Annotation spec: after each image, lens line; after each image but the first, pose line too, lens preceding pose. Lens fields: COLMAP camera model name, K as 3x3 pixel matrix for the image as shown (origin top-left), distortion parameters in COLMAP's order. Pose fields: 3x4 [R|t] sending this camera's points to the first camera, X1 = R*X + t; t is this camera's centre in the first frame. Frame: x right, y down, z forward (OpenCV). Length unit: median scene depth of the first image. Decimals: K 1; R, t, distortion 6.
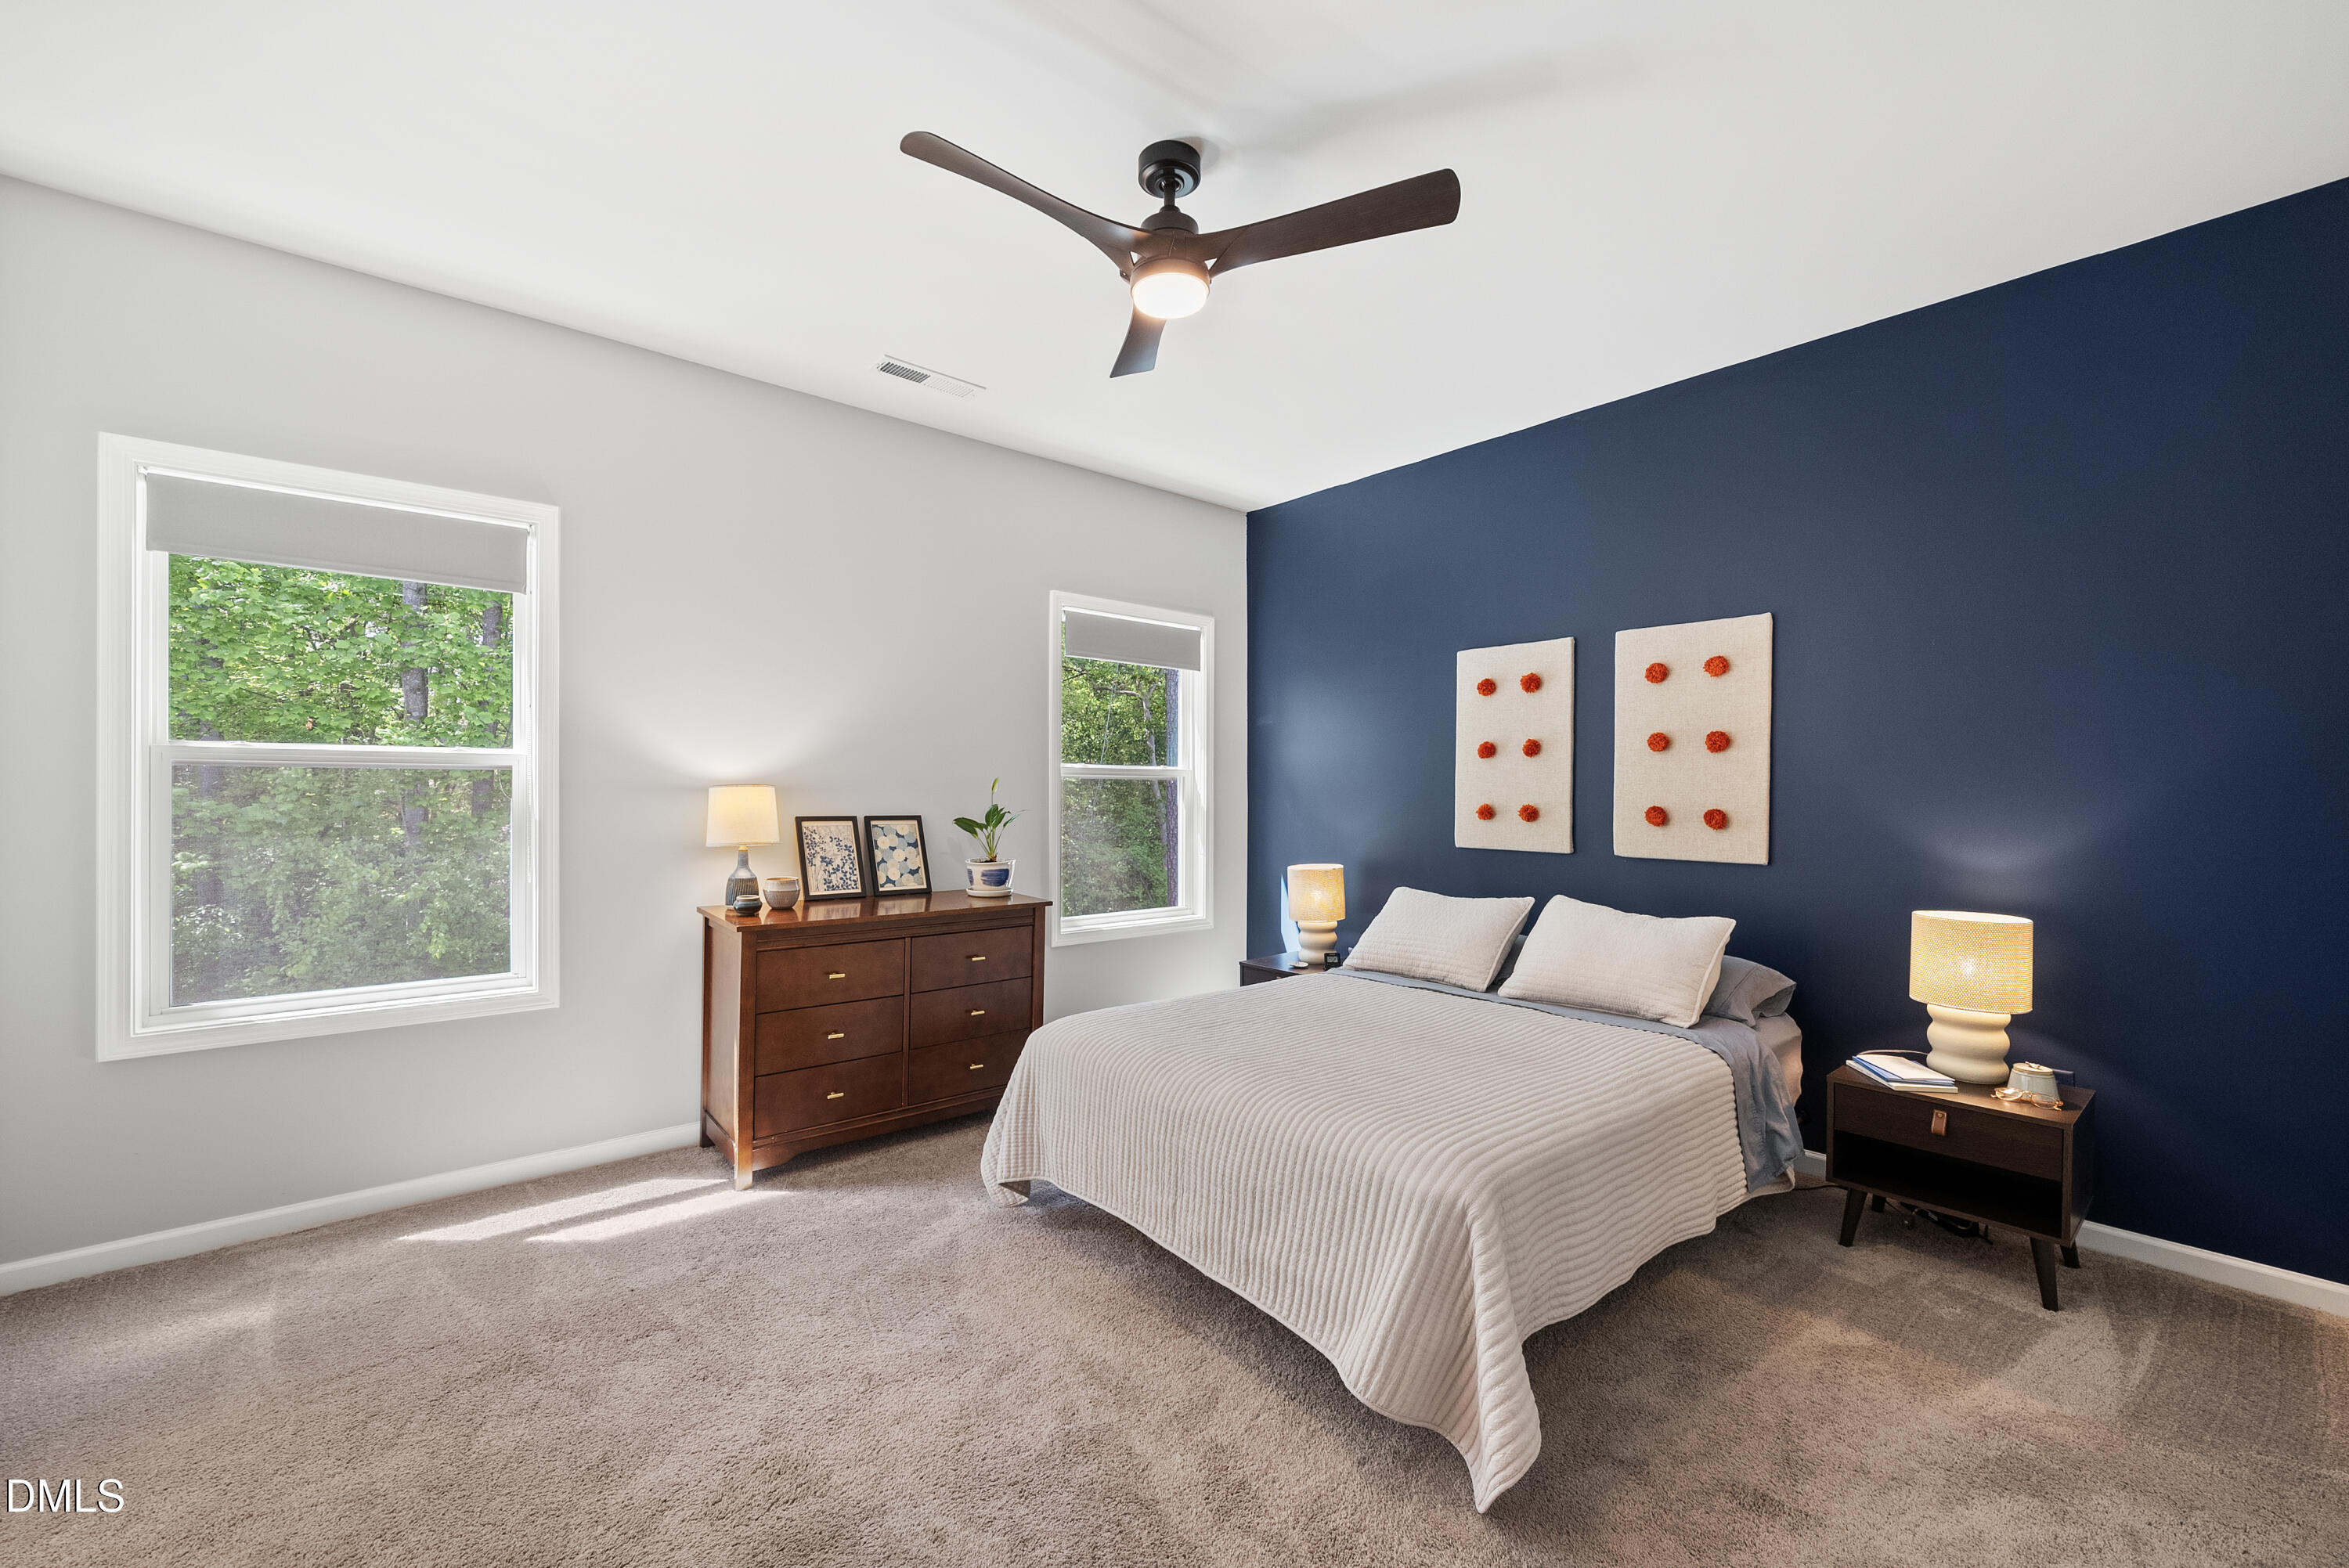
lens RADIAL K [[960.9, 0, 1165.1], [0, 960.9, 791.7], [0, 0, 1]] dist [-0.004560, -0.000002]
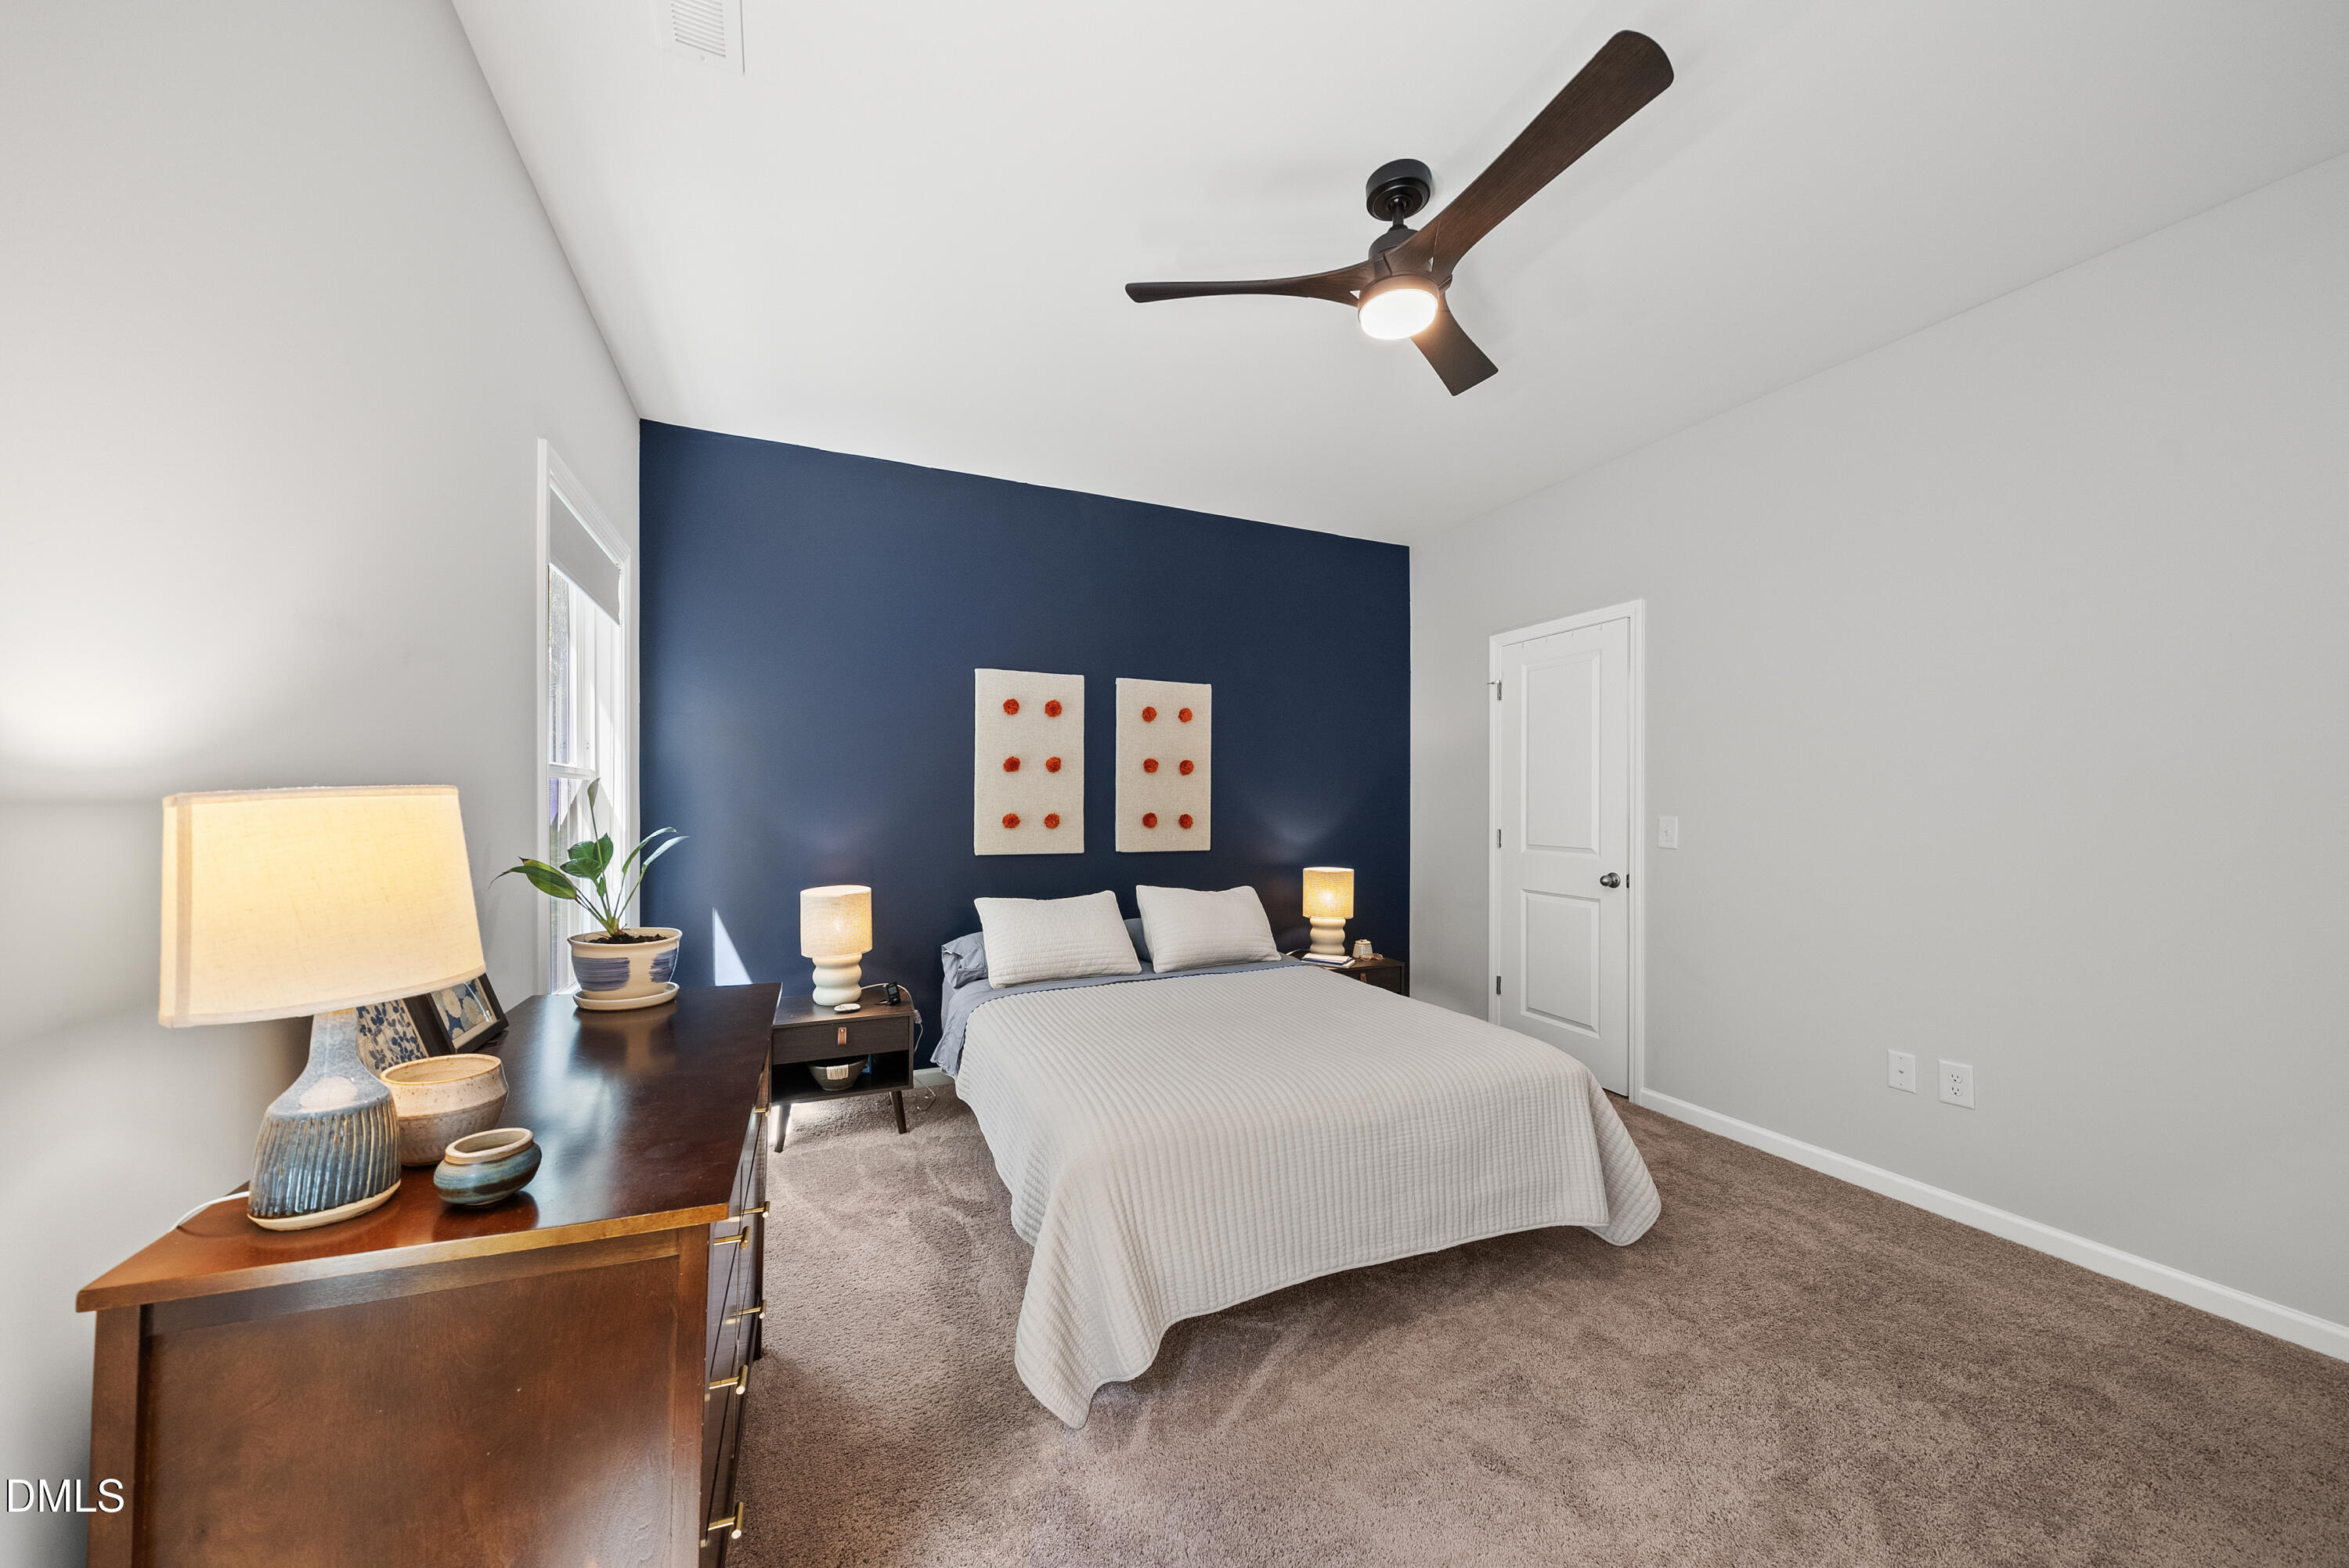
lens RADIAL K [[808.6, 0, 1180.2], [0, 808.6, 803.5], [0, 0, 1]] dist [-0.007204, 0.000204]
pose [[0.276517, -0.003444, 0.961003, -0.539186], [0.000212, 0.999994, 0.003523, -0.002088], [-0.961009, -0.000771, 0.276516, 0.610535]]
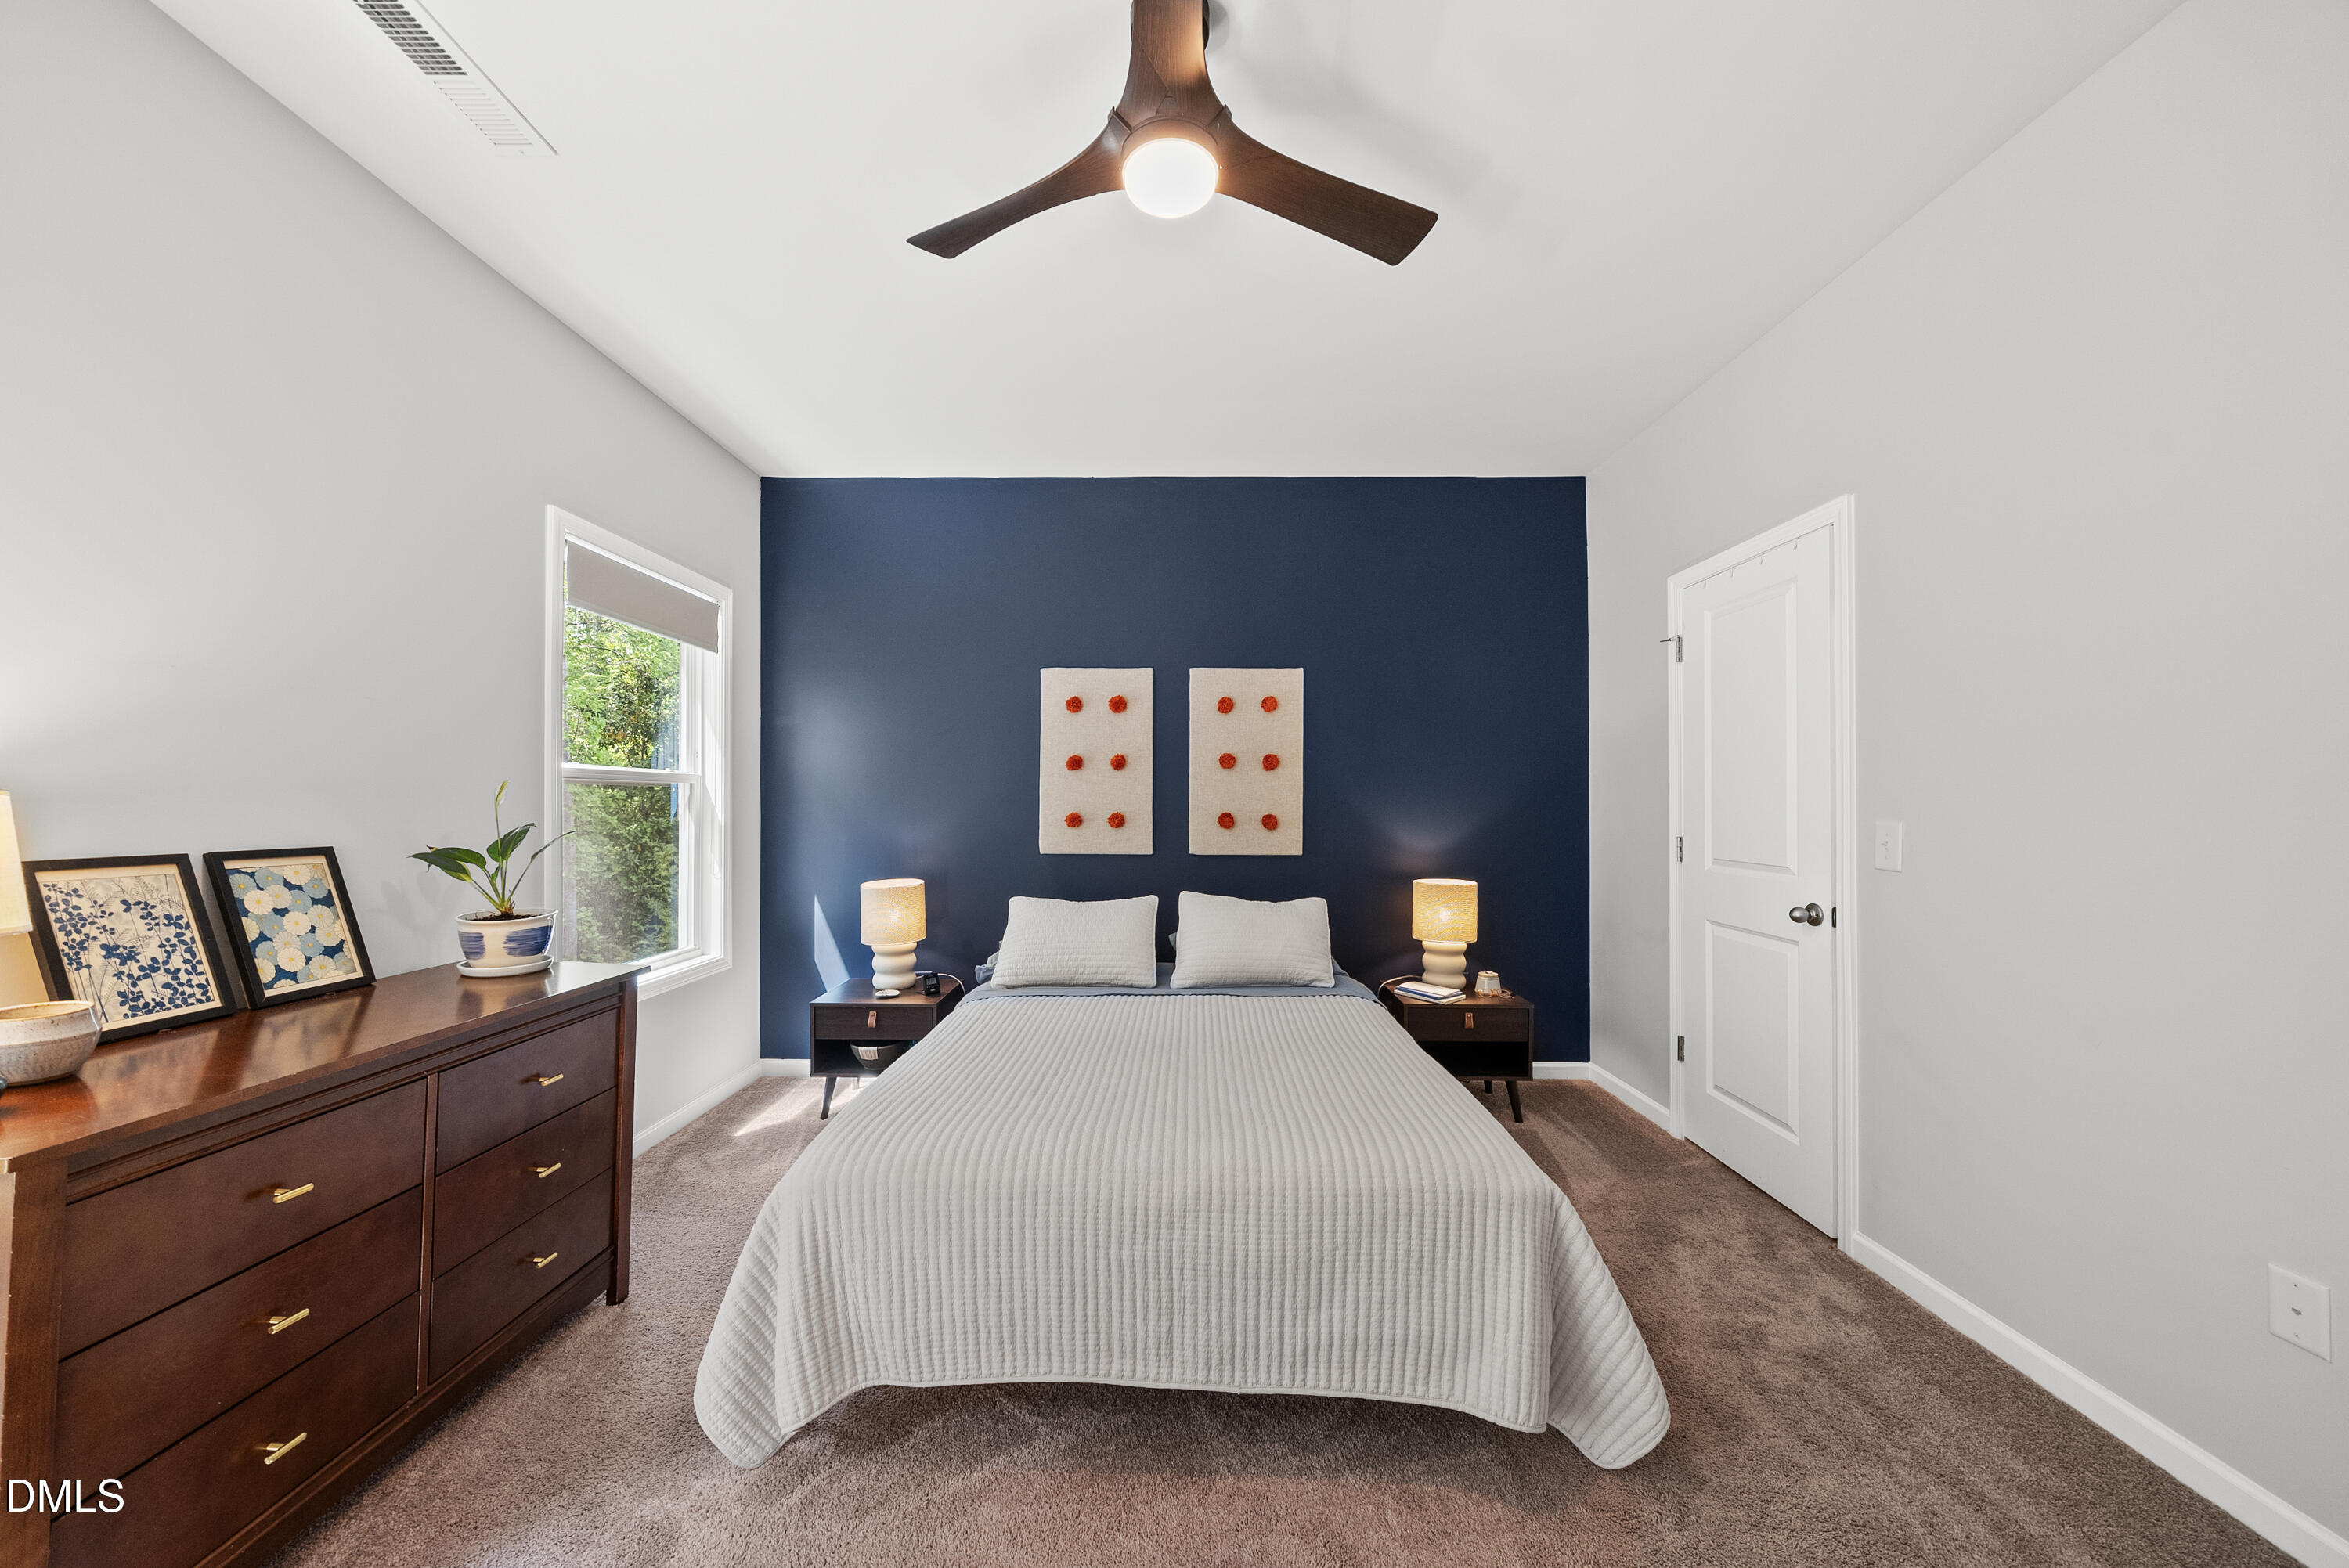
lens RADIAL K [[808.6, 0, 1173.8], [0, 808.6, 796.0], [0, 0, 1]] dist [-0.007204, 0.000204]
pose [[0.651150, 0.002903, 0.758944, -0.306032], [0.002418, 0.999980, -0.005899, -0.000359], [-0.758945, 0.005676, 0.651130, 0.352794]]
